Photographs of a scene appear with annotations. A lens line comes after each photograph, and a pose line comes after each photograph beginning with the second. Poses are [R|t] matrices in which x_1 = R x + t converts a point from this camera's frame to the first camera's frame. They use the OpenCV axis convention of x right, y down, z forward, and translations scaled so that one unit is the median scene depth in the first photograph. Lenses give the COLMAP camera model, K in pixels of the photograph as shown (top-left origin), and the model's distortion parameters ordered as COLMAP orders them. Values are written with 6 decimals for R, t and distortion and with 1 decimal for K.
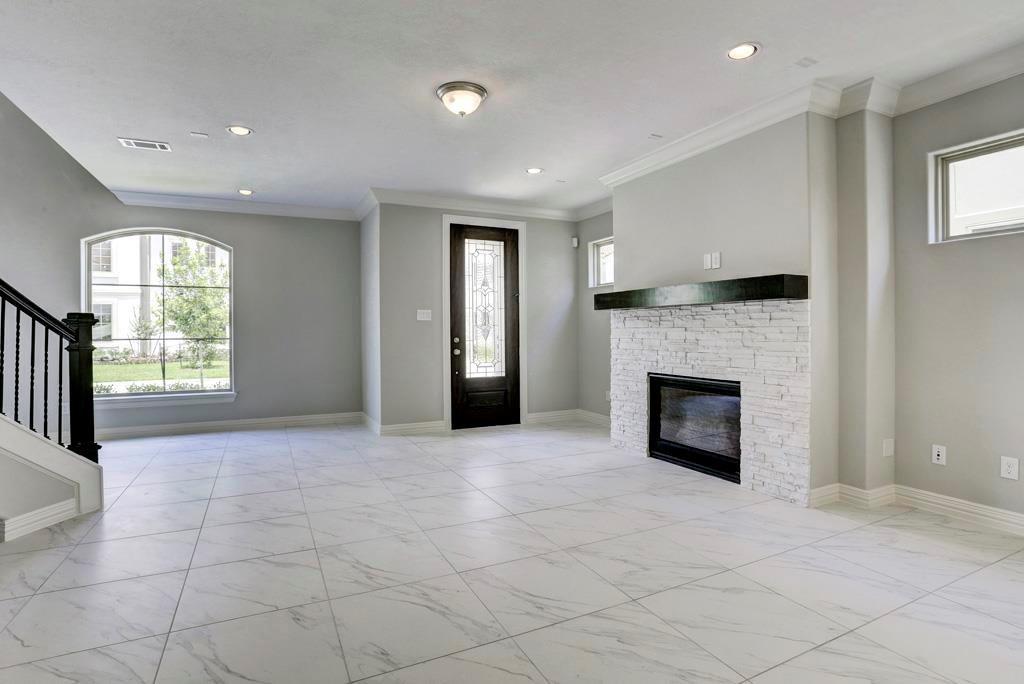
lens RADIAL K [[518.2, 0, 519.6], [0, 518.2, 340.4], [0, 0, 1]] dist [-0.025697, 0.000822]
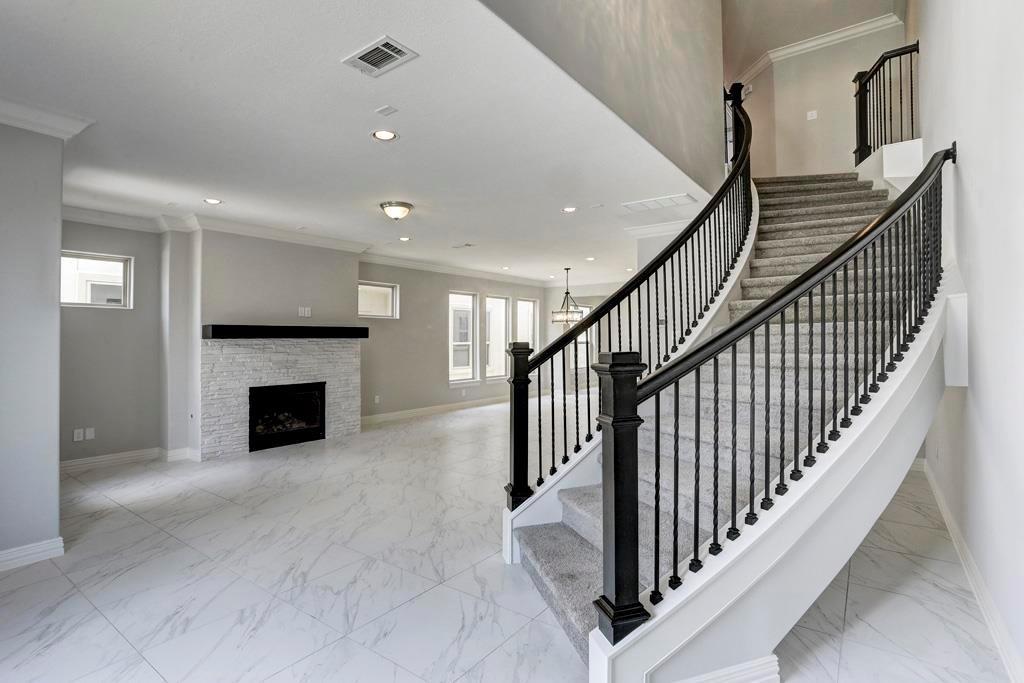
lens RADIAL K [[518.2, 0, 519.6], [0, 518.2, 339.9], [0, 0, 1]] dist [-0.025697, 0.000822]
pose [[-0.469845, 0.003625, 0.882741, -1.365188], [0.021206, 0.999749, 0.007182, -0.059496], [-0.882494, 0.022094, -0.469804, 1.123884]]
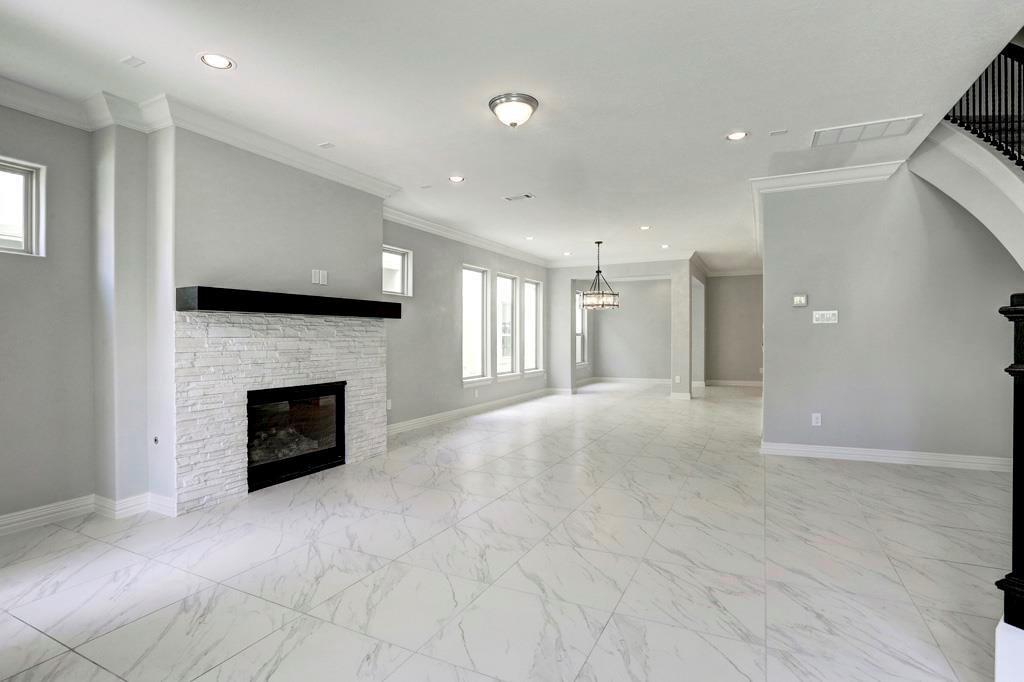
lens RADIAL K [[523.4, 0, 508.6], [0, 523.4, 350.0], [0, 0, 1]] dist [-0.053271, 0.022788]
pose [[-0.603721, -0.015366, 0.797048, -0.735097], [0.018717, 0.999265, 0.033441, -0.026550], [-0.796976, 0.035107, -0.602989, 1.299067]]
